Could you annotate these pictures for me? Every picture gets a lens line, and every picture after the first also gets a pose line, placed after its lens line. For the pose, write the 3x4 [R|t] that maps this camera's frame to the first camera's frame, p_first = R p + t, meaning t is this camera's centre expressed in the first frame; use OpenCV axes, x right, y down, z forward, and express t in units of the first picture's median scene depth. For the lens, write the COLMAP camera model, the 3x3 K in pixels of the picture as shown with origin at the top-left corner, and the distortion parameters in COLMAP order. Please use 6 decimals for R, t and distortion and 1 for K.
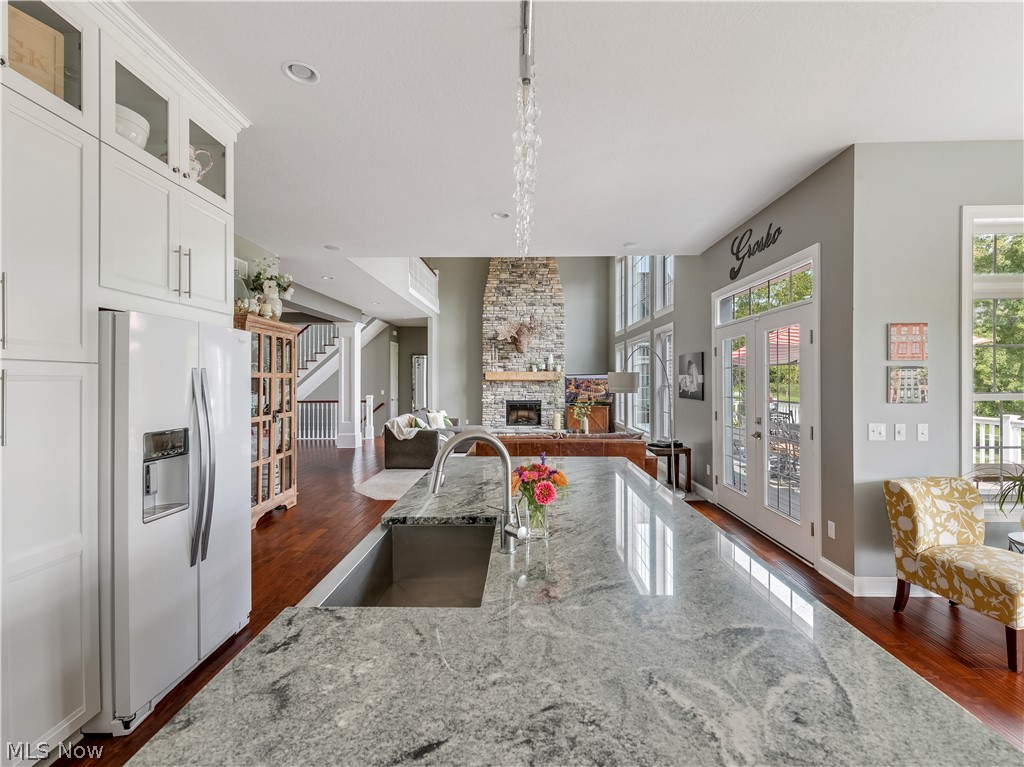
lens RADIAL K [[469.8, 0, 505.0], [0, 469.8, 384.9], [0, 0, 1]] dist [0.008862, -0.006435]
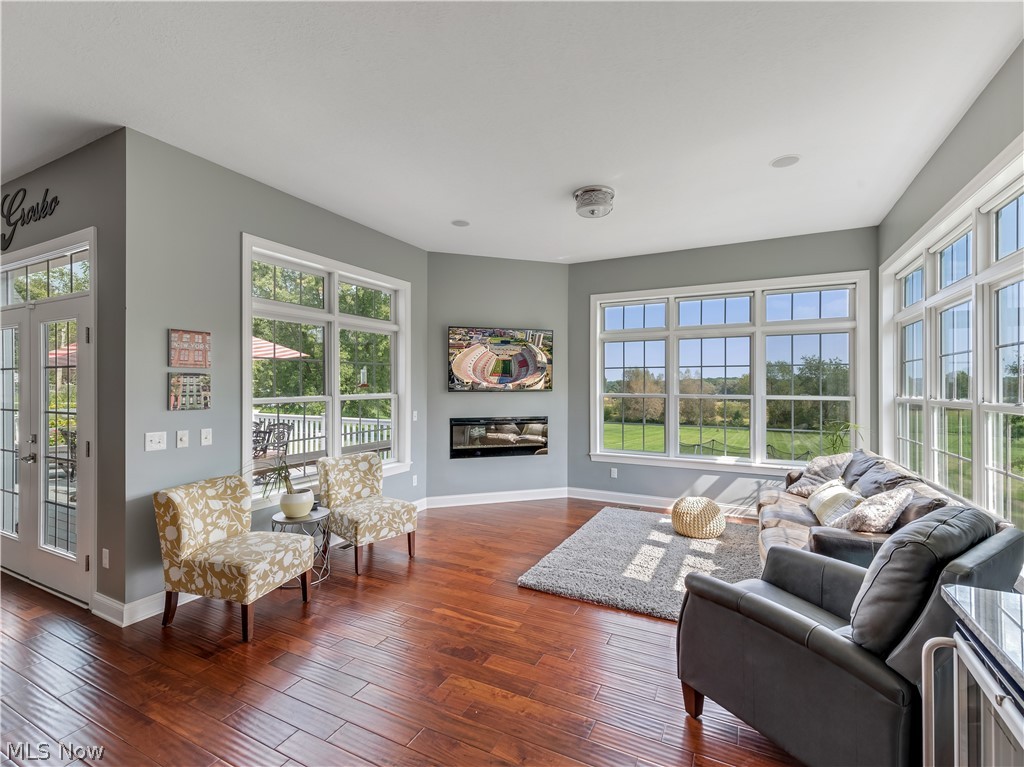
lens RADIAL K [[469.8, 0, 513.7], [0, 469.8, 383.0], [0, 0, 1]] dist [0.008862, -0.006435]
pose [[0.401255, 0.010962, 0.915901, 0.218027], [0.005584, 0.999881, -0.014414, 0.000280], [-0.915949, 0.010898, 0.401146, -0.046547]]
